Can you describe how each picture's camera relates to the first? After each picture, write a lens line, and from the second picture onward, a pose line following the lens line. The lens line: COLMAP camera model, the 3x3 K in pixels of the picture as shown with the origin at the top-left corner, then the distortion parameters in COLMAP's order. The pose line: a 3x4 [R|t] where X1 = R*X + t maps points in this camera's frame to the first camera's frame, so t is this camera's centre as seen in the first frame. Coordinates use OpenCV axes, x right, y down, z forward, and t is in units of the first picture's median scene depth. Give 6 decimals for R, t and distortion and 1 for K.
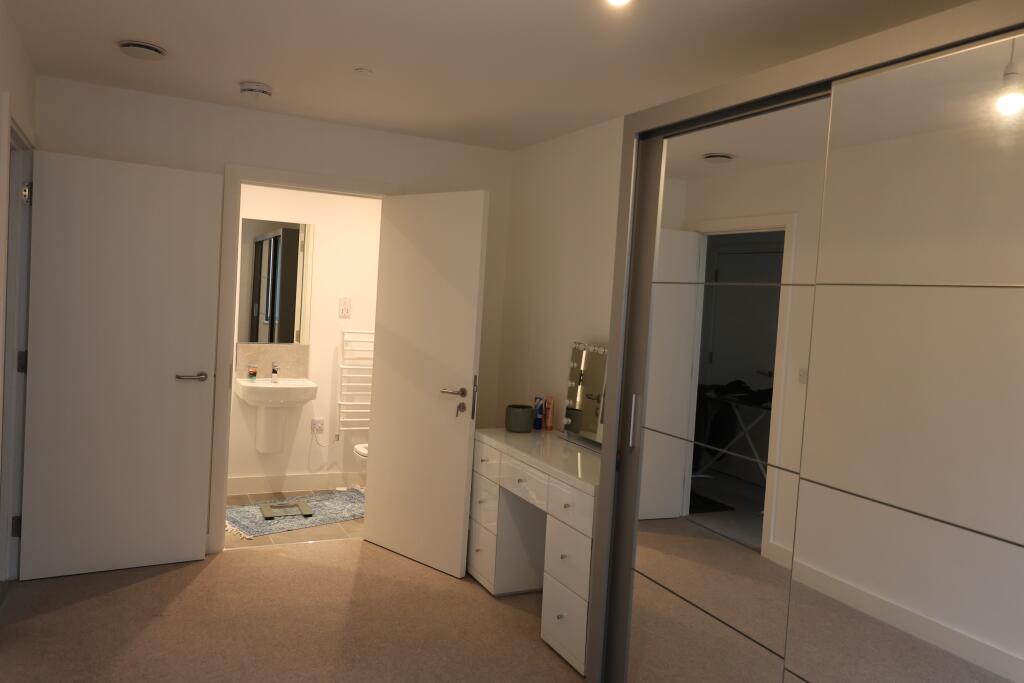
lens RADIAL K [[728.8, 0, 512.0], [0, 728.8, 341.5], [0, 0, 1]] dist [-0.032620, 0.003068]
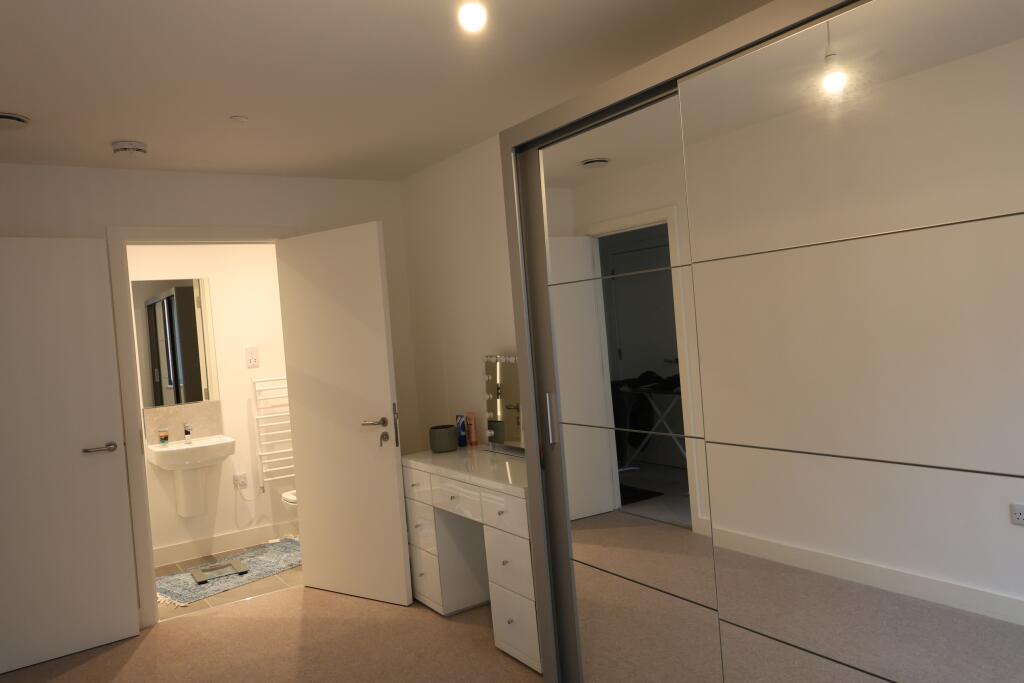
lens RADIAL K [[733.1, 0, 512.0], [0, 733.1, 341.5], [0, 0, 1]] dist [-0.016609, 0.001787]
pose [[0.982554, -0.143945, 0.117758, 0.002940], [0.147909, 0.988669, -0.025604, 0.012220], [-0.112738, 0.042575, 0.992712, -0.029276]]
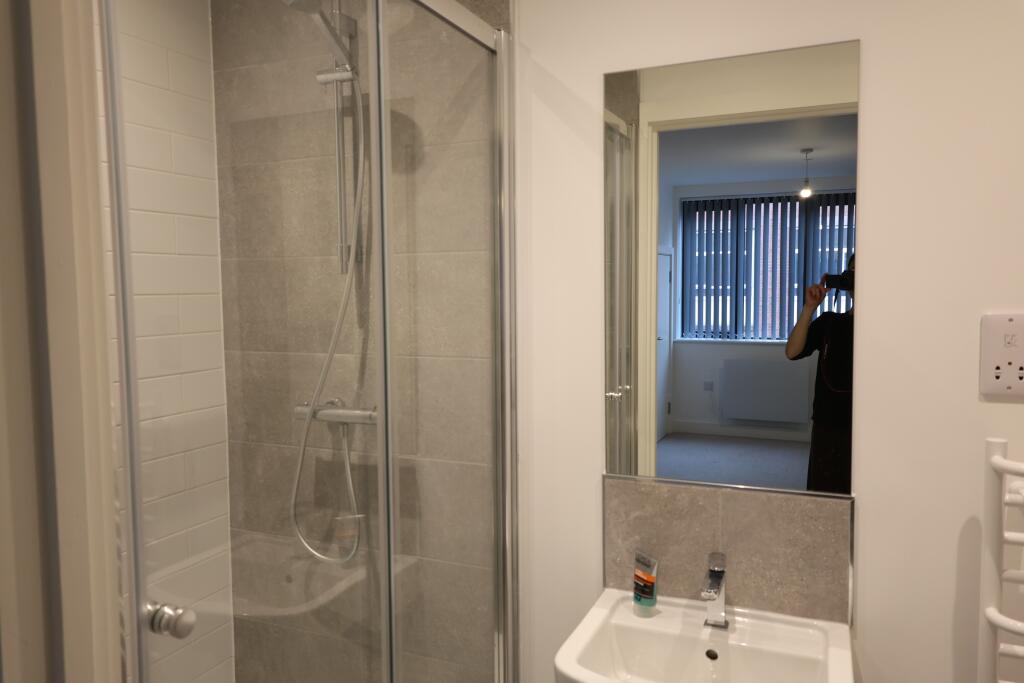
lens RADIAL K [[733.1, 0, 512.0], [0, 733.1, 341.5], [0, 0, 1]] dist [-0.016609, 0.001787]
pose [[0.635584, -0.009701, -0.771971, -0.186815], [0.010405, 0.999938, -0.004000, -0.065988], [0.771962, -0.005490, 0.635645, 0.907087]]
